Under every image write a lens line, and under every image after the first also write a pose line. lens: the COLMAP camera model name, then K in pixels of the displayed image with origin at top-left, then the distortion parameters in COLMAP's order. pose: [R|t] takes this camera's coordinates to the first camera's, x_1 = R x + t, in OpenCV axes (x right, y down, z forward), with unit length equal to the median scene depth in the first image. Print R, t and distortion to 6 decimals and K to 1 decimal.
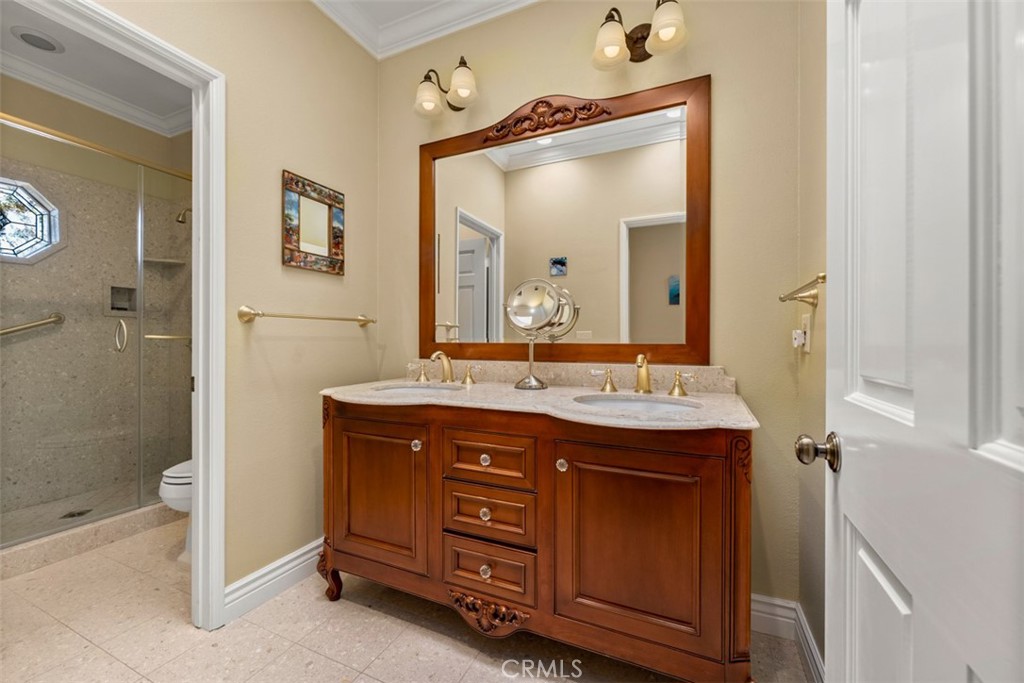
lens RADIAL K [[406.5, 0, 511.2], [0, 406.5, 341.3], [0, 0, 1]] dist [-0.003525, -0.000211]
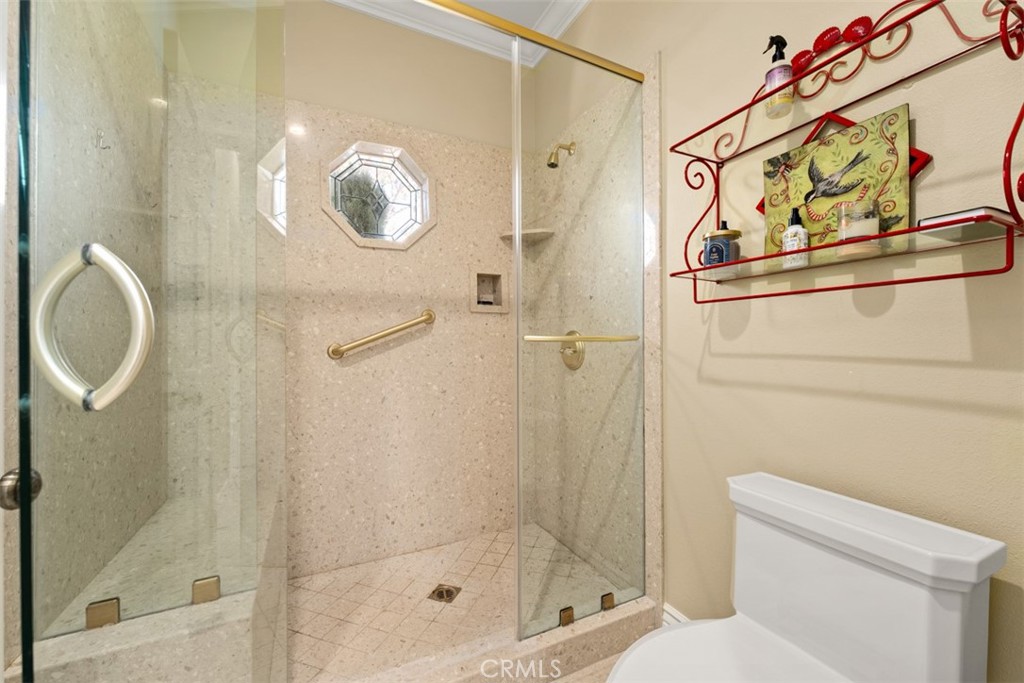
lens RADIAL K [[406.5, 0, 511.4], [0, 406.5, 342.7], [0, 0, 1]] dist [-0.003525, -0.000211]
pose [[0.778324, -0.006526, -0.627829, -0.489320], [0.006356, 0.999977, -0.002516, -0.003193], [0.627831, -0.002032, 0.778347, 0.474746]]
